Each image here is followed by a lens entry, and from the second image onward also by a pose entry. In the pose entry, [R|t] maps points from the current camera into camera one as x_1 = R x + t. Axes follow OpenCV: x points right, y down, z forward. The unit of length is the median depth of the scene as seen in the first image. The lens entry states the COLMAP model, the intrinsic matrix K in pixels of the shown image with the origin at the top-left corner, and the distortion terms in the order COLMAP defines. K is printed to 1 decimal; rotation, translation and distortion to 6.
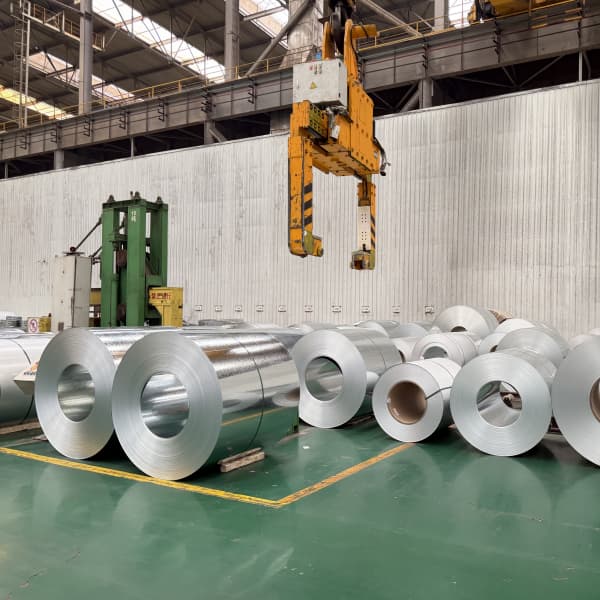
lens RADIAL K [[517.0, 0, 300.2], [0, 517.0, 305.0], [0, 0, 1]] dist [-0.000202, -0.000883]
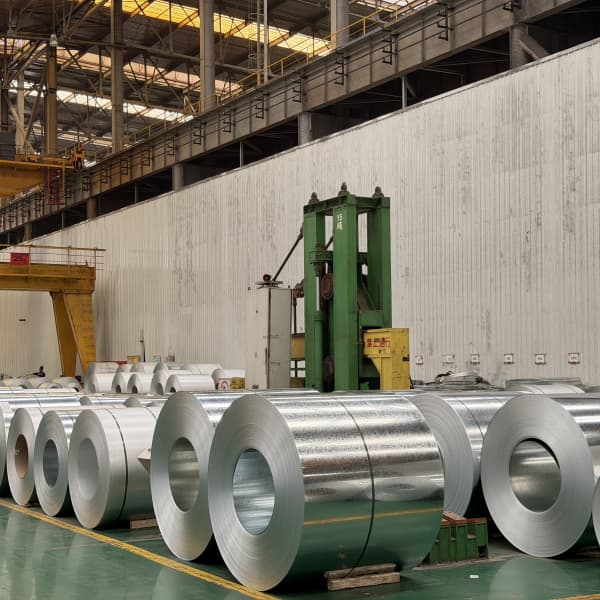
lens RADIAL K [[1105.0, 0, 300.0], [0, 1105.0, 300.0], [0, 0, 1]] dist [0.167393, -0.302918]
pose [[0.832381, -0.050604, -0.551889, 0.306337], [0.026600, 0.998323, -0.051419, -0.001607], [0.553565, 0.028120, 0.832331, -0.147112]]
